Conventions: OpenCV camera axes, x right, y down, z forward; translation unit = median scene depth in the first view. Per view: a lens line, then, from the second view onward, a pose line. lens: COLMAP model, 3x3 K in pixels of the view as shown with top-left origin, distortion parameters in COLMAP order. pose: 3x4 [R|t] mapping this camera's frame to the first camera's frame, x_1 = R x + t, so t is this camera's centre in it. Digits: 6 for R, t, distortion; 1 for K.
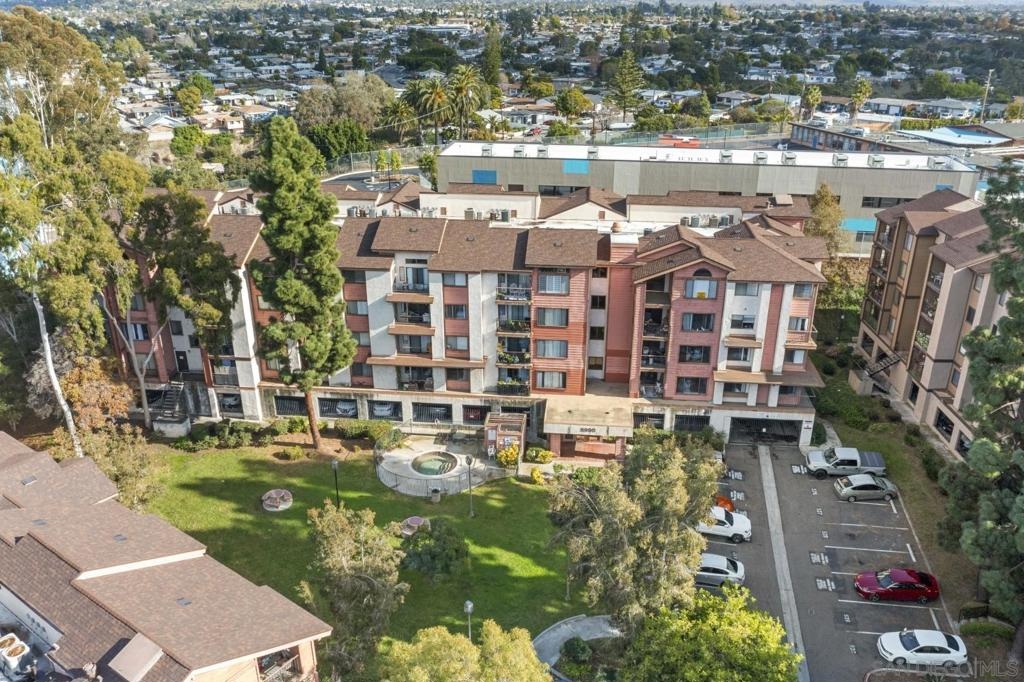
lens RADIAL K [[801.8, 0, 512.0], [0, 801.8, 341.0], [0, 0, 1]] dist [-0.016571, -0.005403]
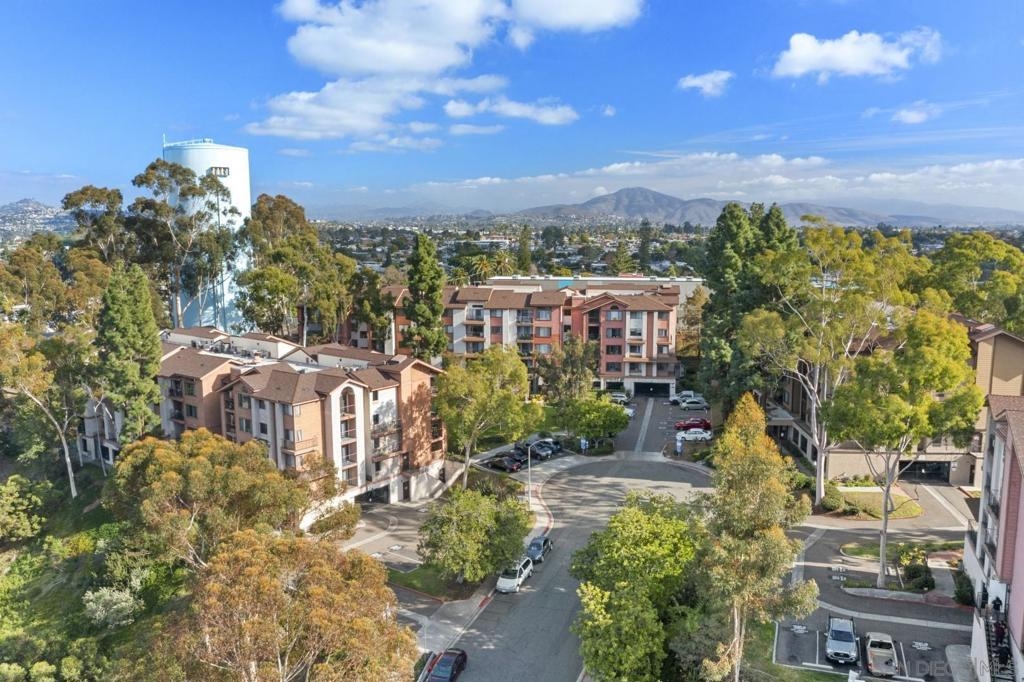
lens RADIAL K [[801.8, 0, 512.0], [0, 801.8, 341.0], [0, 0, 1]] dist [-0.016571, -0.005403]
pose [[0.998955, 0.002477, -0.045648, 0.063388], [-0.014073, 0.966704, -0.255511, 0.514352], [0.043495, 0.255886, 0.965728, -0.967371]]
